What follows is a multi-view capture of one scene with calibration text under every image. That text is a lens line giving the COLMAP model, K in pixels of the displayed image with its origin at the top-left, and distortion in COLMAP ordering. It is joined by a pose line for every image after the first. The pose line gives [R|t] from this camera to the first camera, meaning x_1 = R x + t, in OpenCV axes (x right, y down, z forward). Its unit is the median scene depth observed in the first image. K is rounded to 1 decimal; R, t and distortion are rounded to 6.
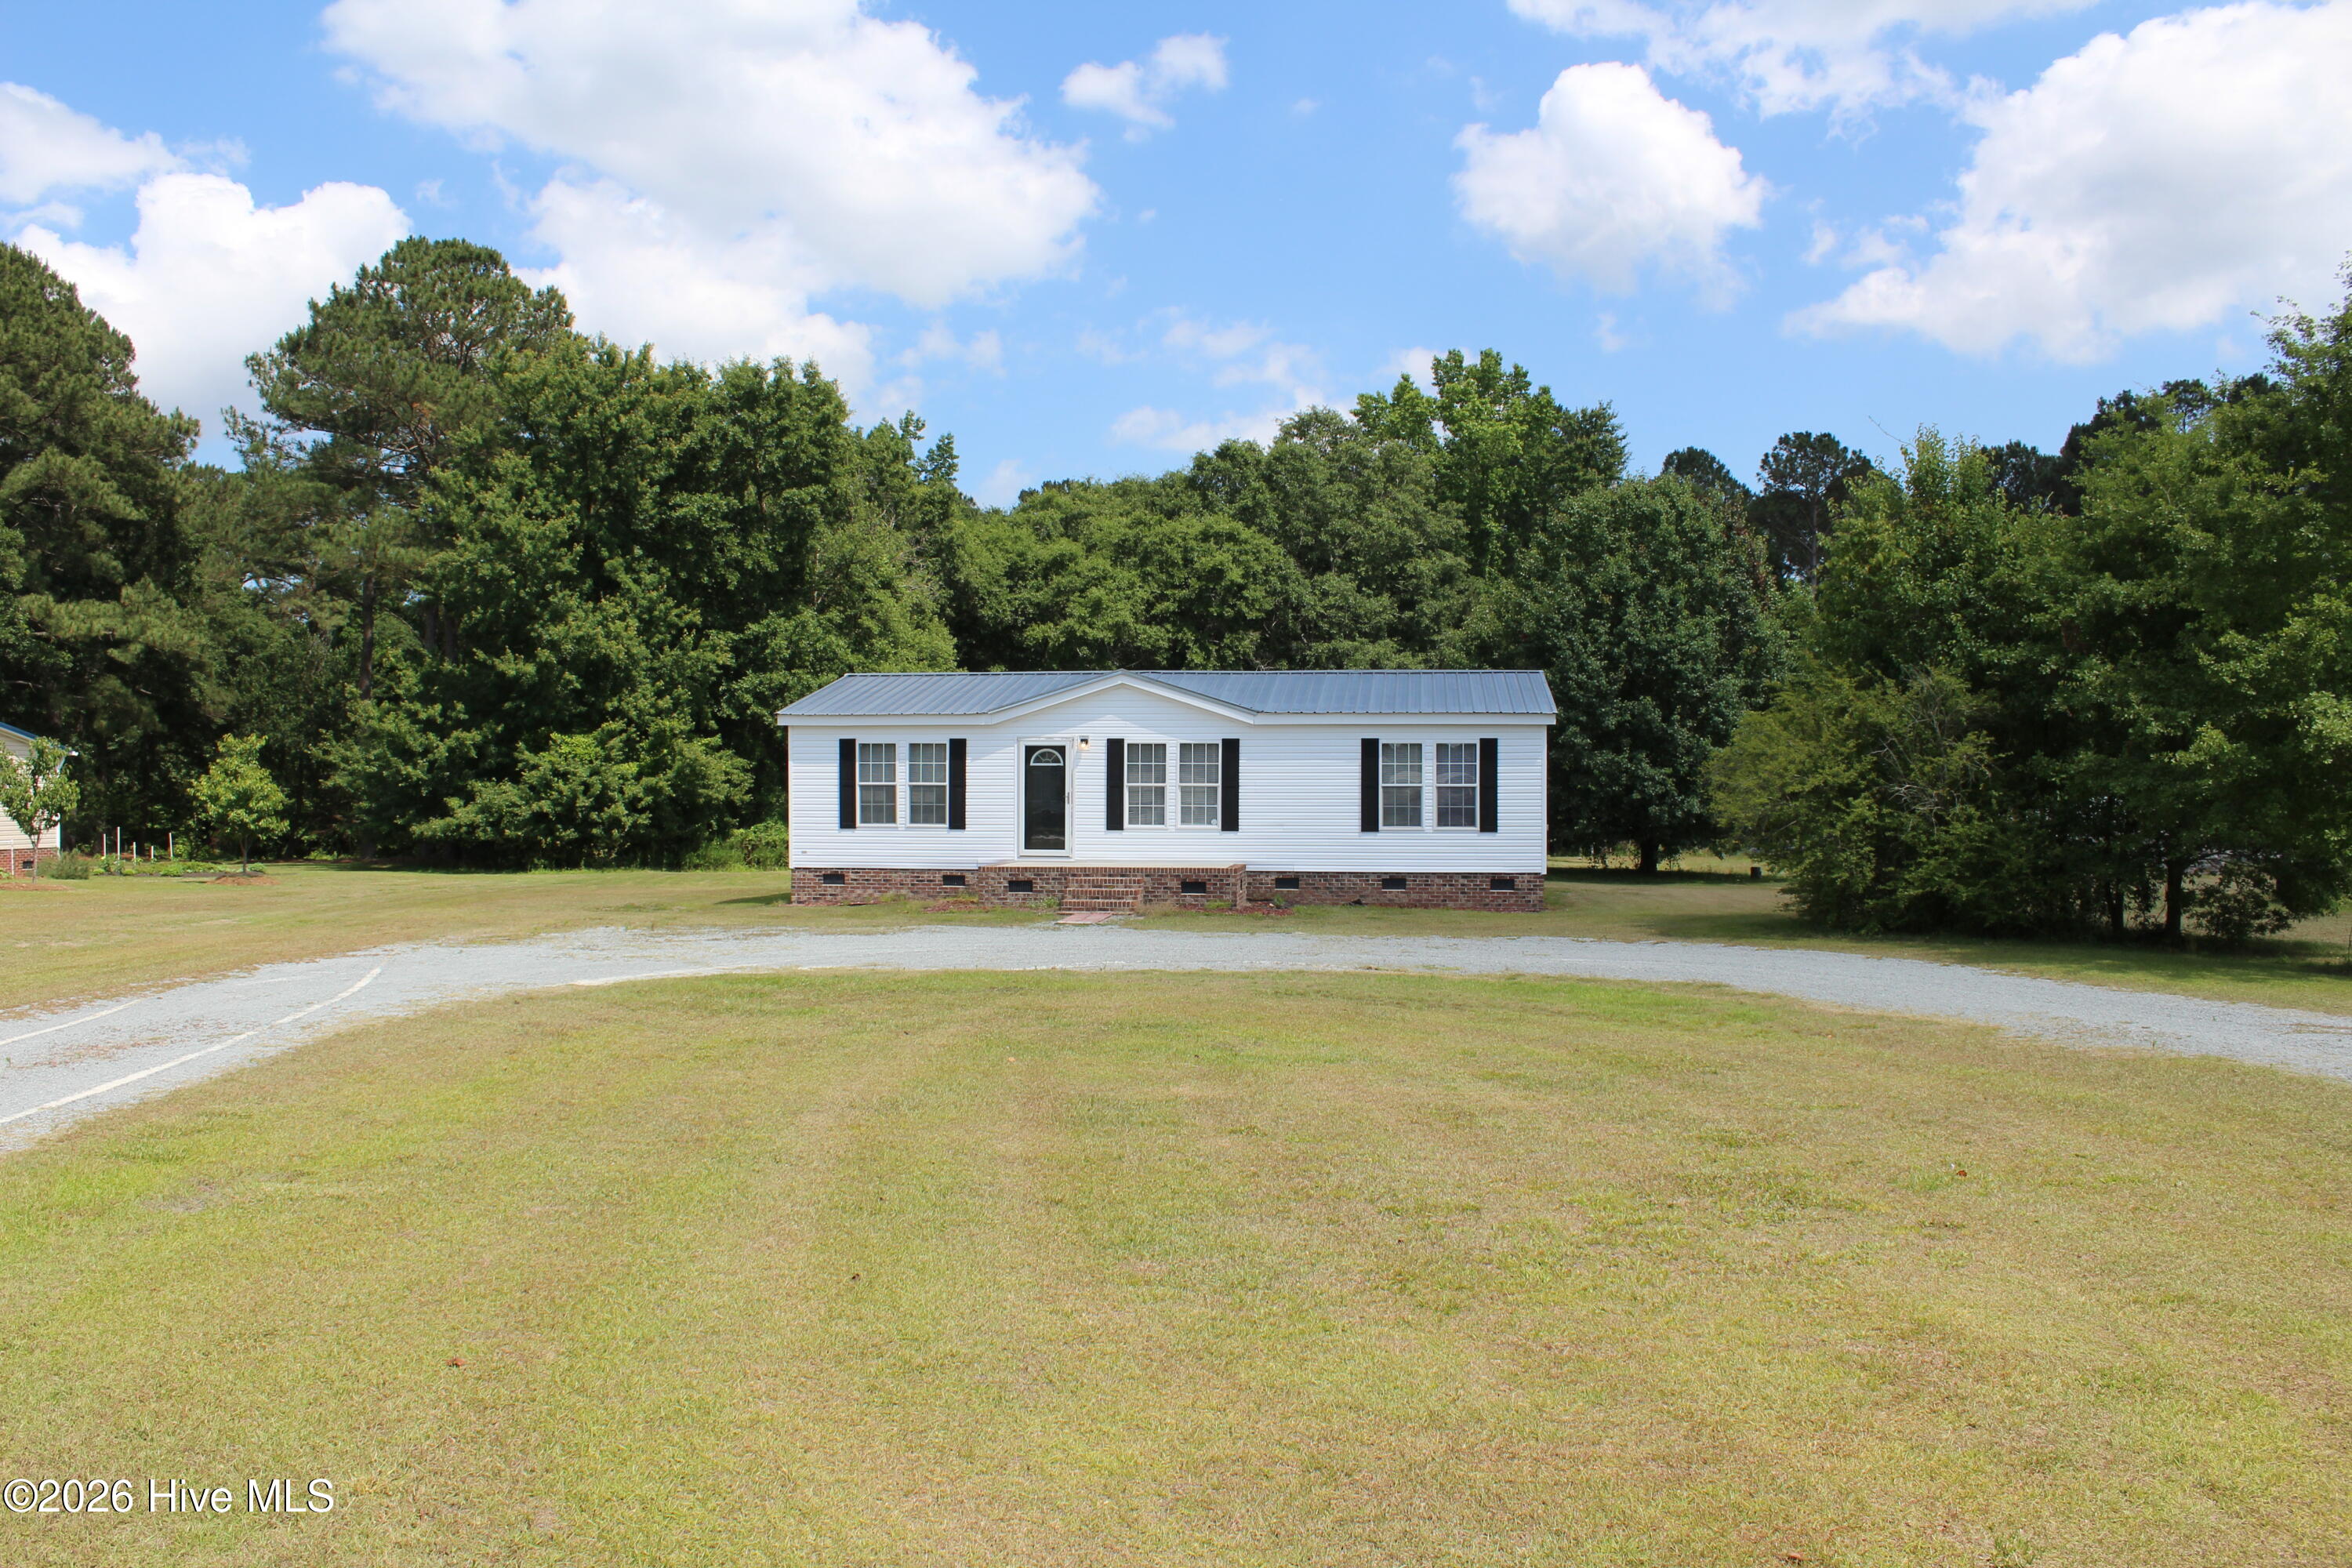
lens RADIAL K [[2050.8, 0, 1146.9], [0, 2050.8, 813.2], [0, 0, 1]] dist [-0.171911, 0.104222]
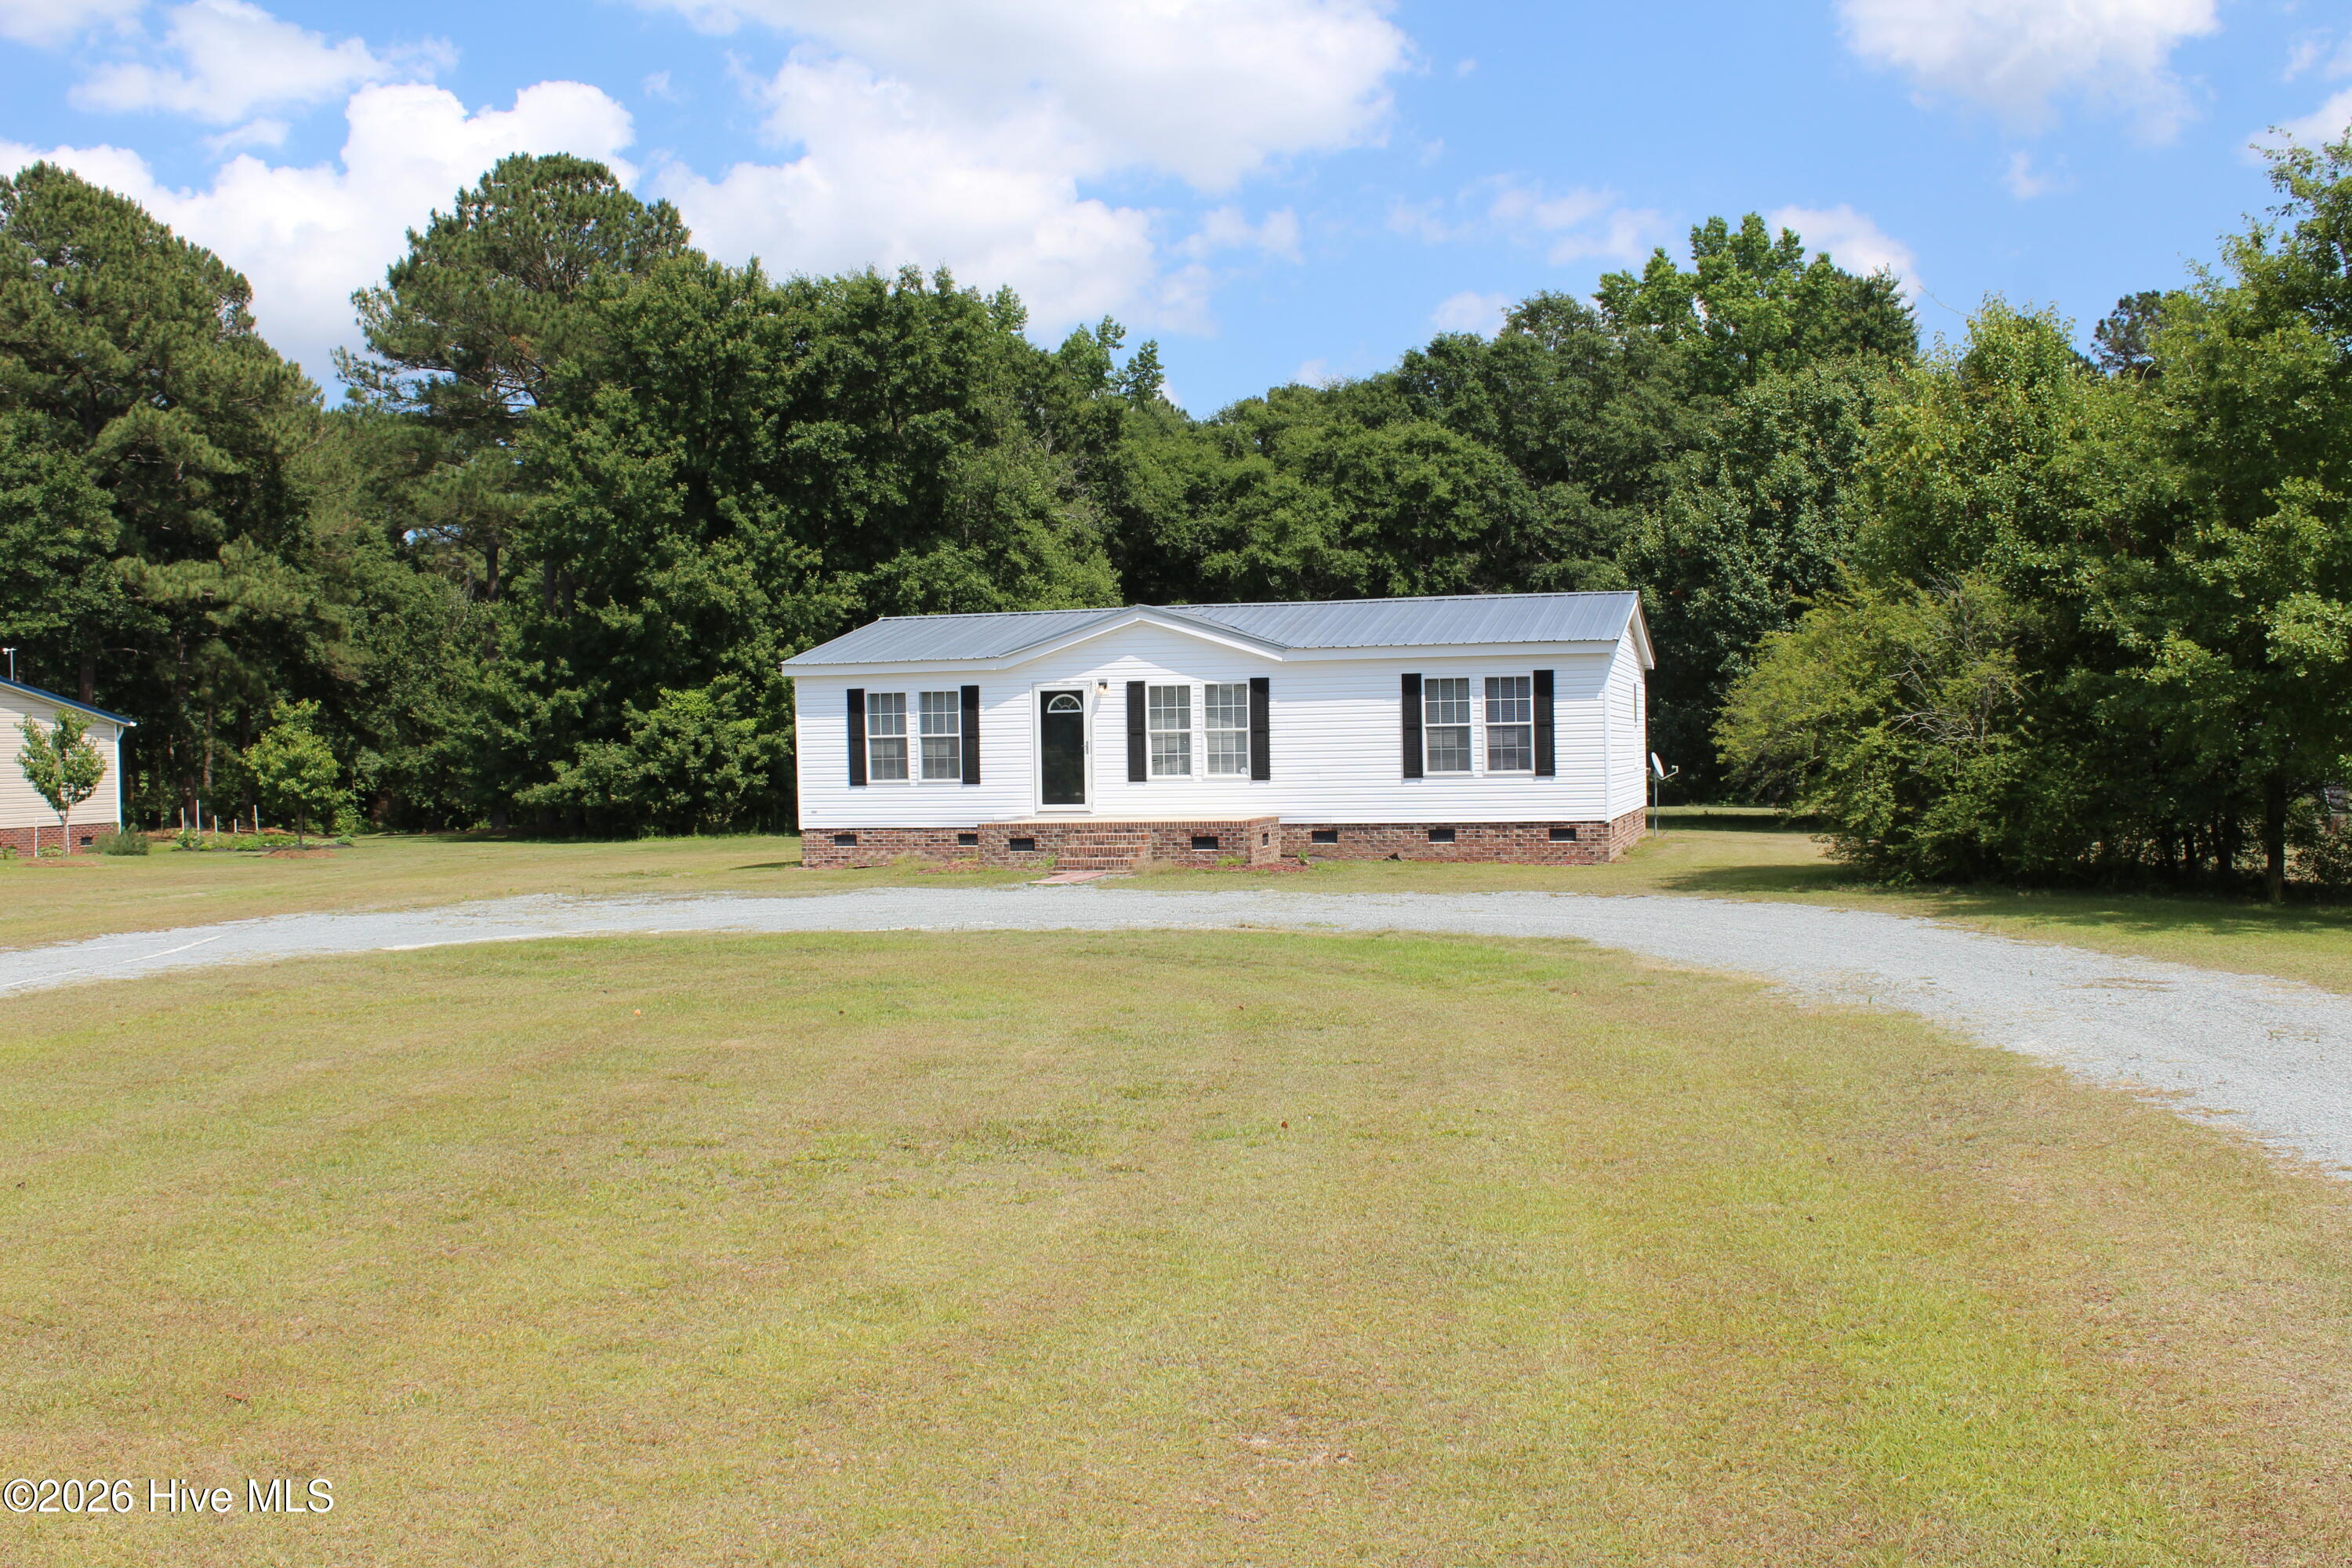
lens RADIAL K [[2345.3, 0, 1089.0], [0, 2345.3, 806.7], [0, 0, 1]] dist [-0.123792, 0.000000]
pose [[0.985727, -0.017464, -0.167444, 0.070946], [0.020332, 0.999674, 0.015431, 0.001490], [0.167120, -0.018615, 0.985761, -0.017579]]
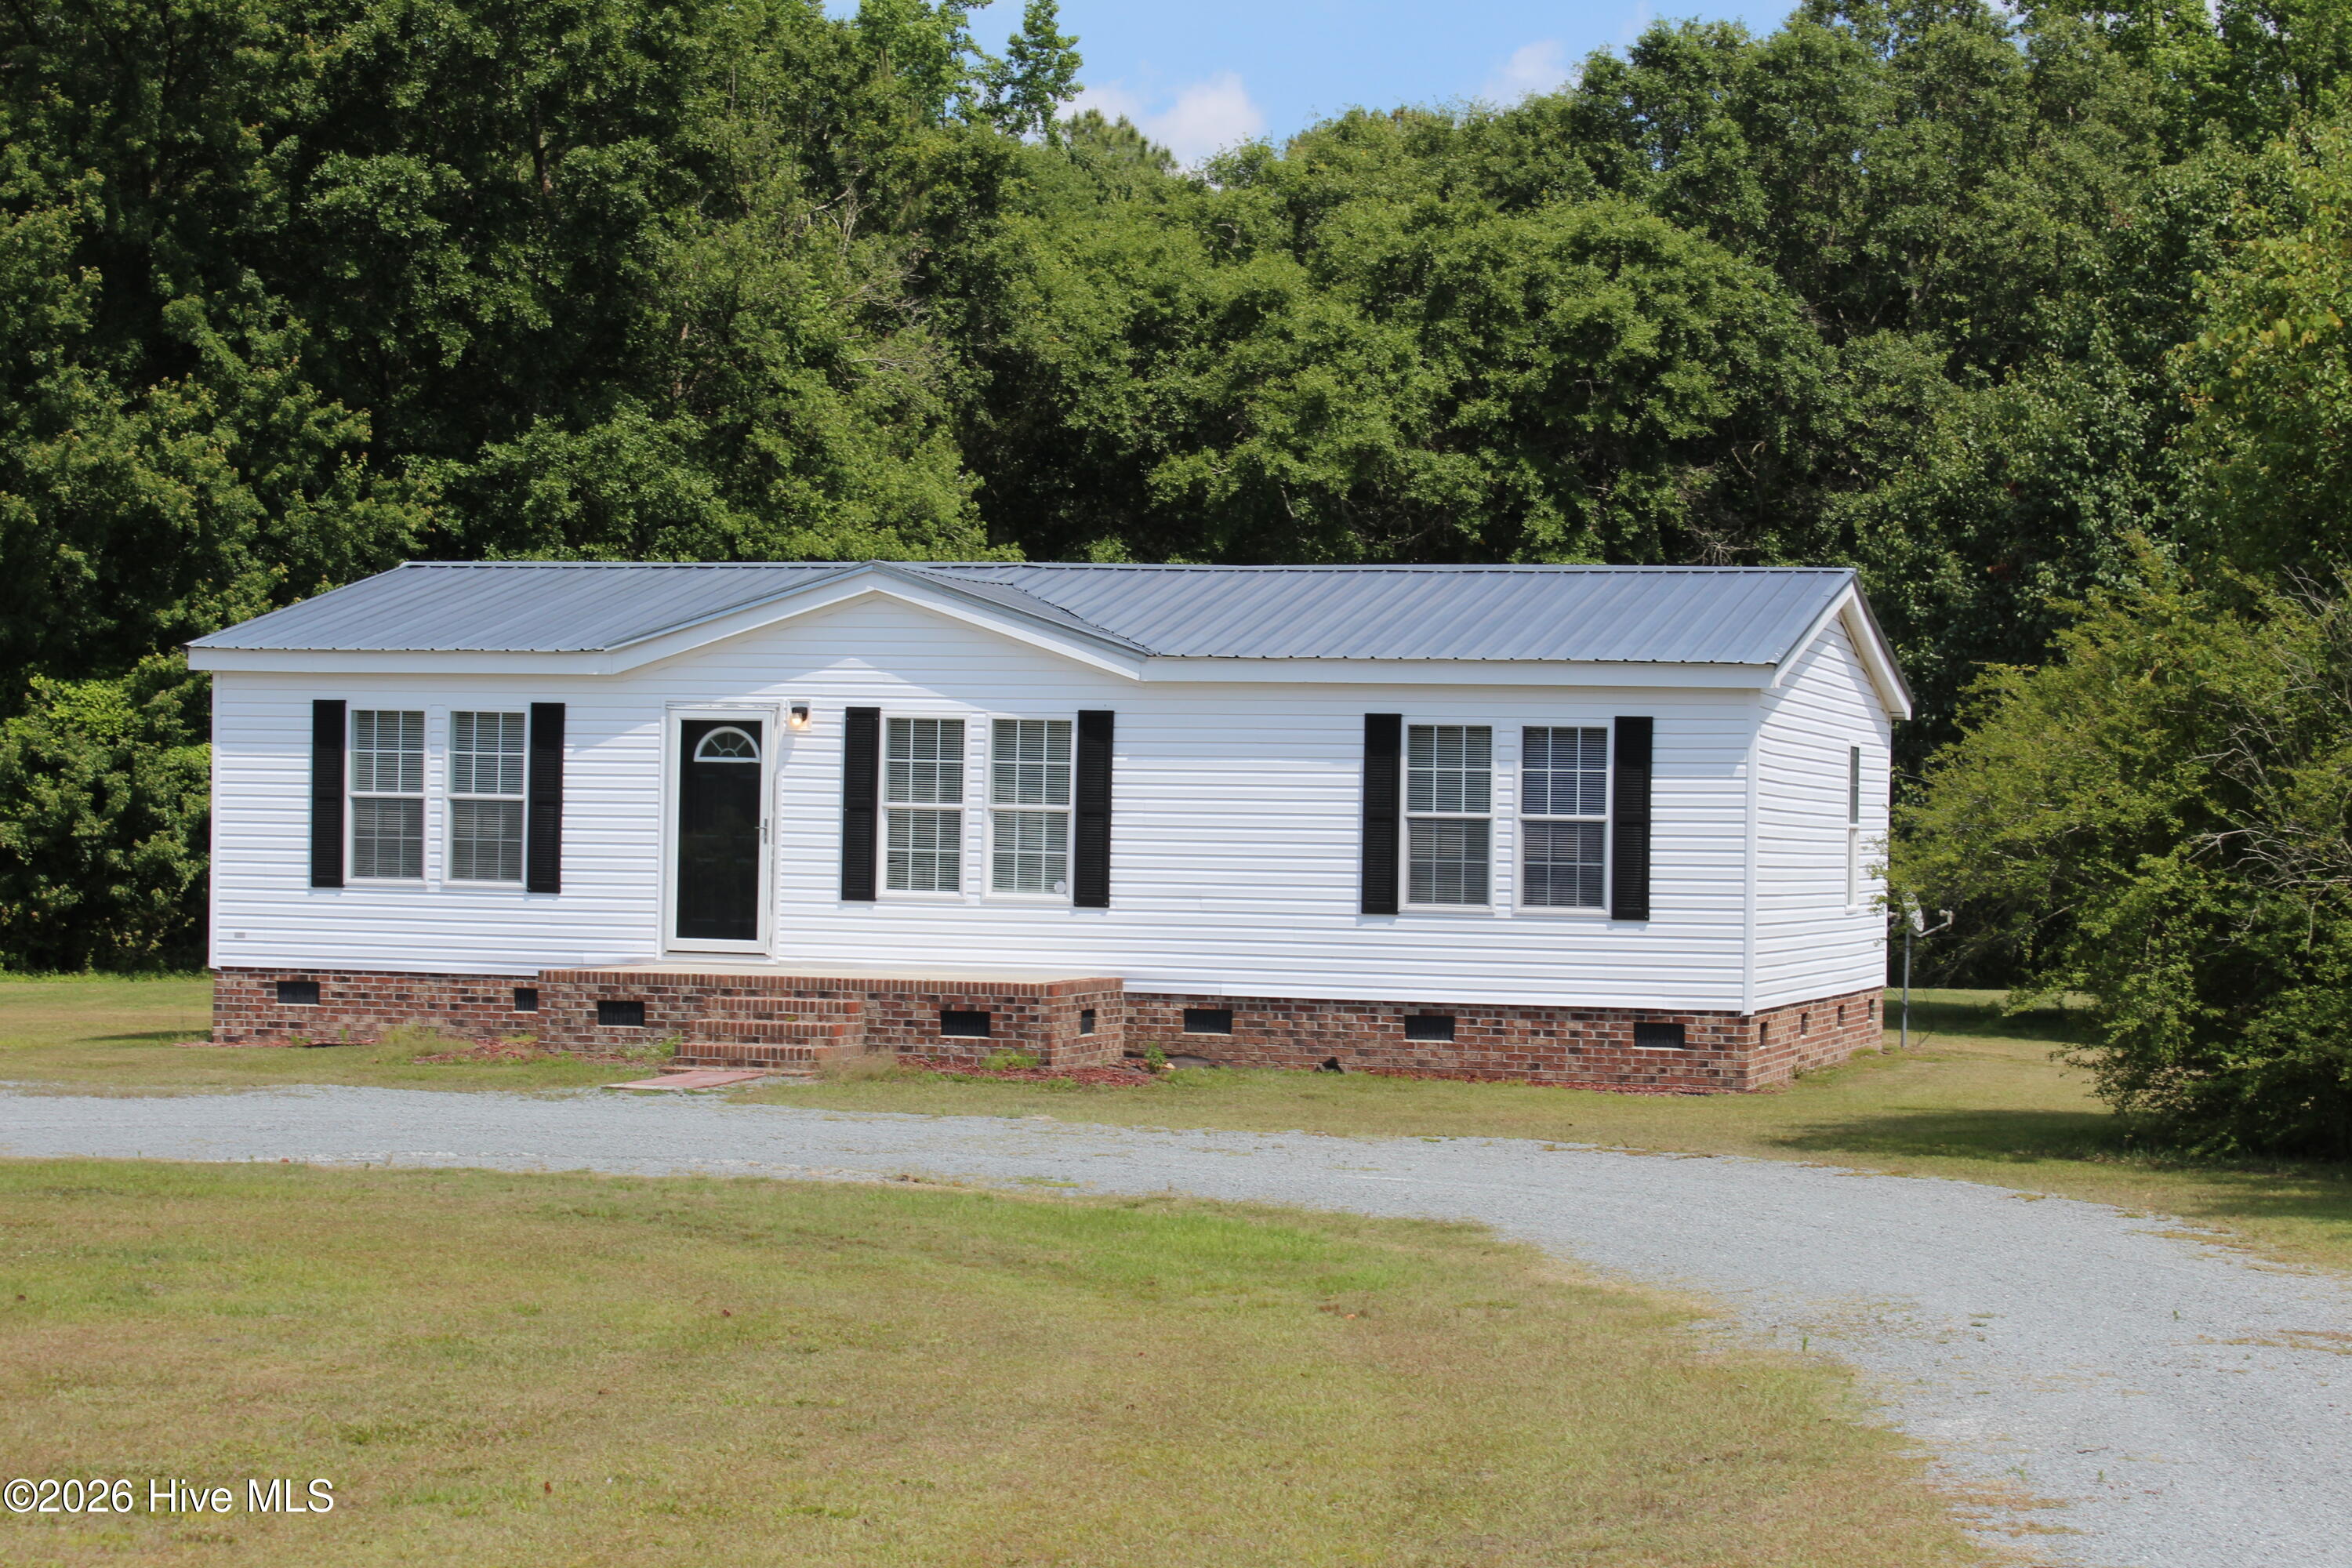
lens RADIAL K [[4853.9, 0, 1102.0], [0, 4853.9, 793.7], [0, 0, 1]] dist [0.050239, 0.000000]
pose [[0.988019, 0.016097, -0.153488, 0.109067], [-0.018816, 0.999690, -0.016278, 0.000393], [0.153178, 0.018971, 0.988016, -0.052261]]
